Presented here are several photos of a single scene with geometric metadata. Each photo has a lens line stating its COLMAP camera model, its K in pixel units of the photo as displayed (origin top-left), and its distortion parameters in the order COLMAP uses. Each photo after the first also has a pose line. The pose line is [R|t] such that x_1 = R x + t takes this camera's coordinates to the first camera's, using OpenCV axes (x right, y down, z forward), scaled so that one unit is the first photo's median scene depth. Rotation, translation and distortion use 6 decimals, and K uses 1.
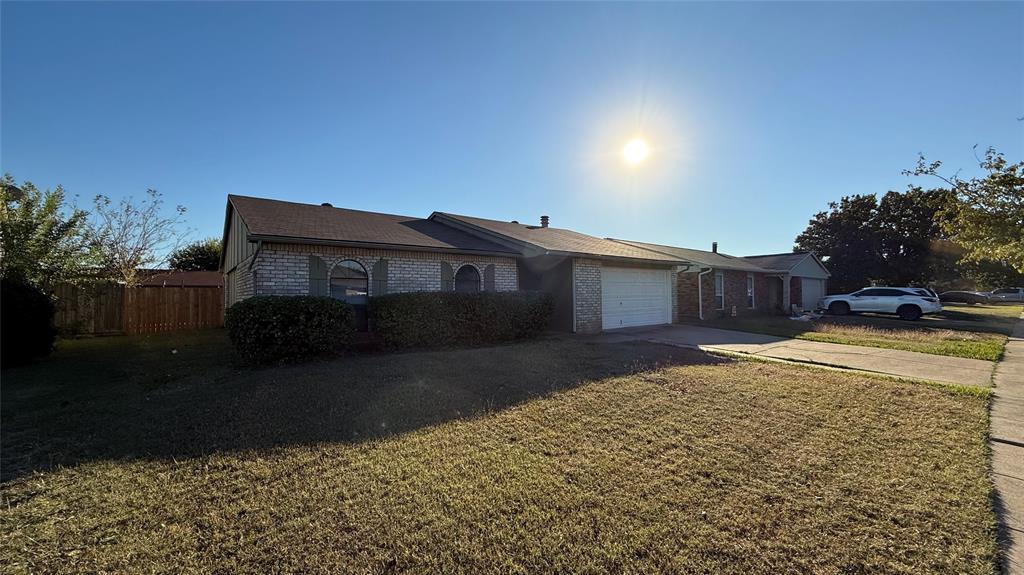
lens RADIAL K [[406.1, 0, 512.0], [0, 406.1, 287.5], [0, 0, 1]] dist [-0.001040, -0.000058]
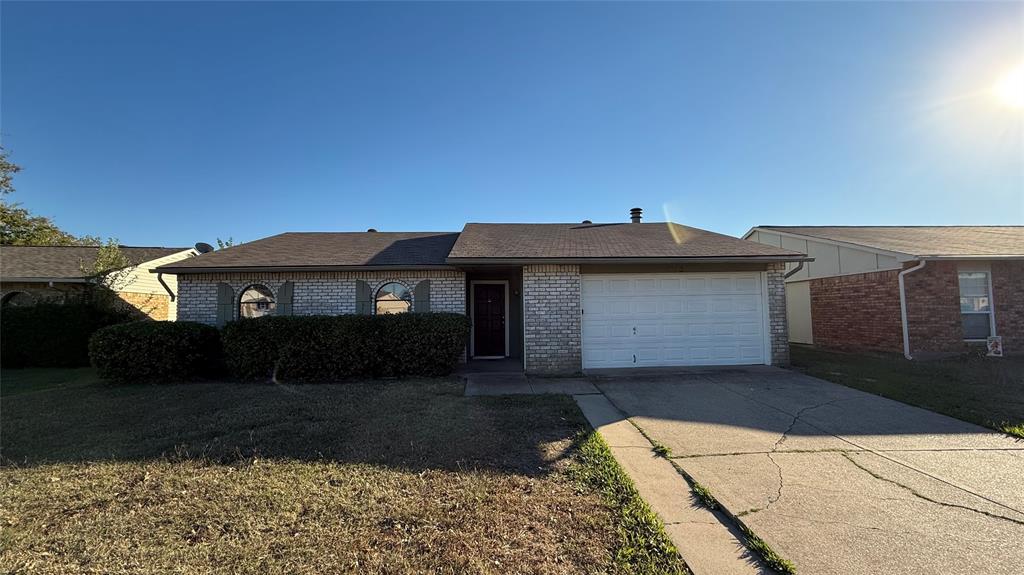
lens RADIAL K [[410.7, 0, 512.5], [0, 410.7, 277.2], [0, 0, 1]] dist [0.000279, 0.000103]
pose [[0.811042, -0.051751, -0.582694, 0.513979], [0.019663, 0.997928, -0.061261, -0.006766], [0.584657, 0.038228, 0.810379, 0.373099]]
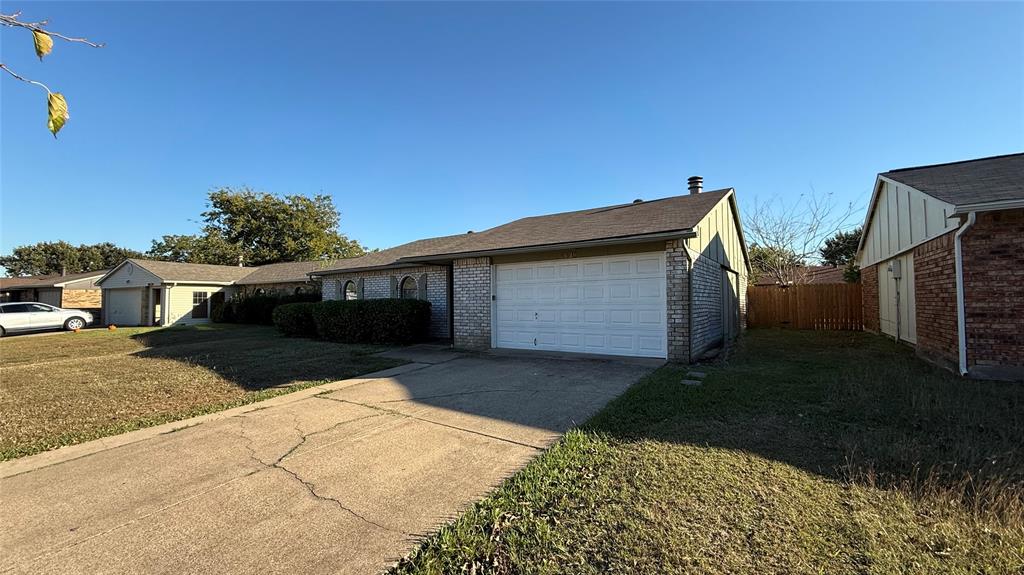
lens RADIAL K [[406.1, 0, 512.0], [0, 406.1, 287.5], [0, 0, 1]] dist [-0.001040, -0.000058]
pose [[0.299423, -0.022247, -0.953861, 0.938721], [0.032983, 0.999372, -0.012955, 0.002243], [0.953550, -0.027582, 0.299969, 0.788859]]
